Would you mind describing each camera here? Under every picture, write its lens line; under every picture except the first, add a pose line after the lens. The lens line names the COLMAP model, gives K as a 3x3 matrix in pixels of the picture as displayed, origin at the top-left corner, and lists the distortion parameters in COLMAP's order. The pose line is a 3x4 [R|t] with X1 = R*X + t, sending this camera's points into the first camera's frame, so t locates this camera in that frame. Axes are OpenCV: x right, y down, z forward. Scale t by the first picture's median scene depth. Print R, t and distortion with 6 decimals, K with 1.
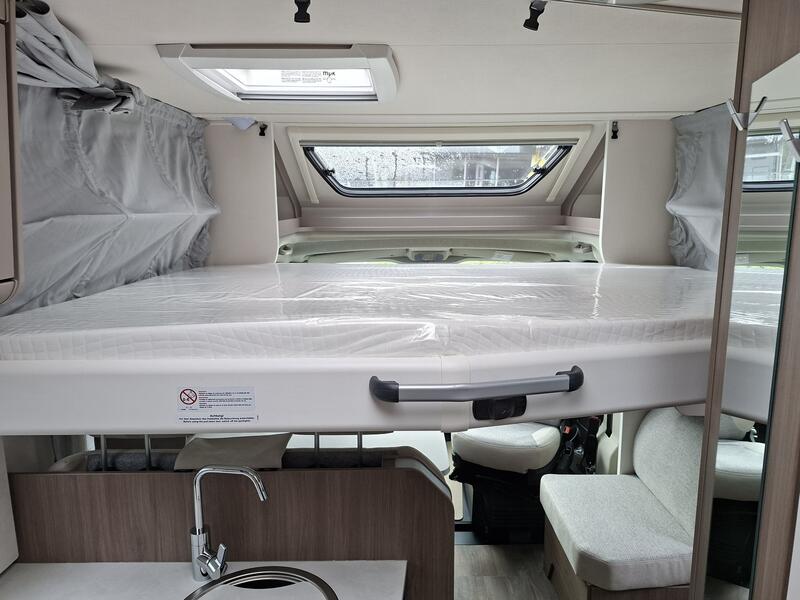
lens RADIAL K [[545.5, 0, 405.0], [0, 545.5, 298.9], [0, 0, 1]] dist [0.000491, -0.000772]
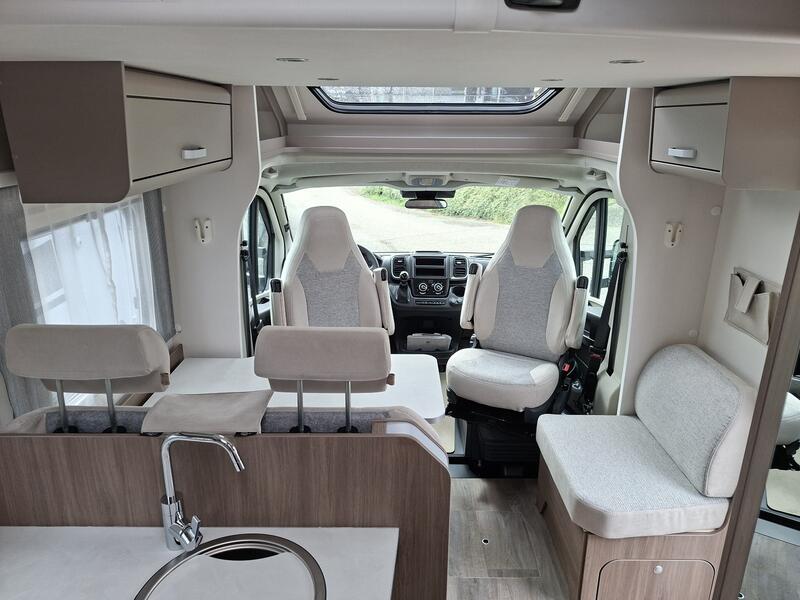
lens RADIAL K [[554.2, 0, 400.0], [0, 554.2, 300.0], [0, 0, 1]] dist [0.006512, -0.002446]
pose [[0.999908, 0.013509, 0.000775, 0.000060], [-0.013479, 0.989350, 0.144934, -0.018672], [0.001191, -0.144931, 0.989441, 0.056876]]
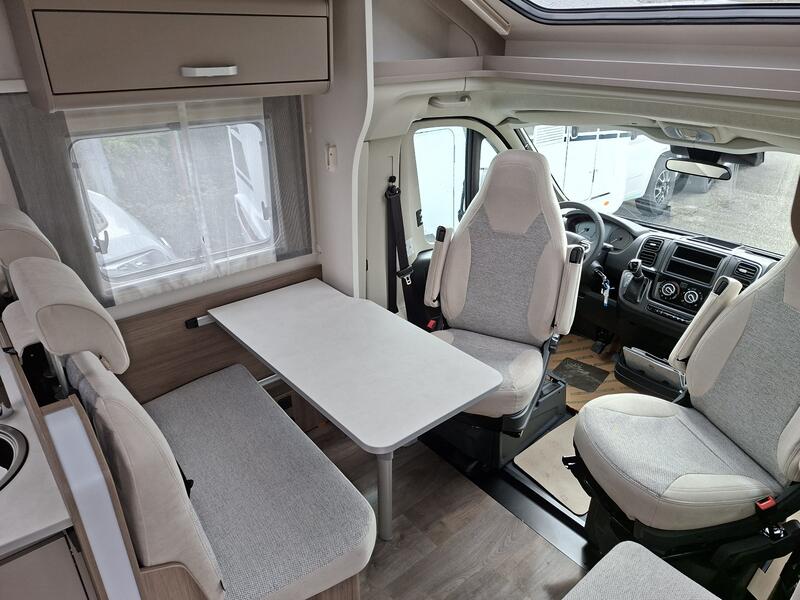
lens RADIAL K [[554.2, 0, 400.0], [0, 554.2, 300.0], [0, 0, 1]] dist [0.006512, -0.002446]
pose [[0.645179, 0.335872, -0.686247, 0.430944], [-0.133740, 0.933971, 0.331380, -0.090285], [0.752235, -0.122021, 0.647497, 0.470915]]
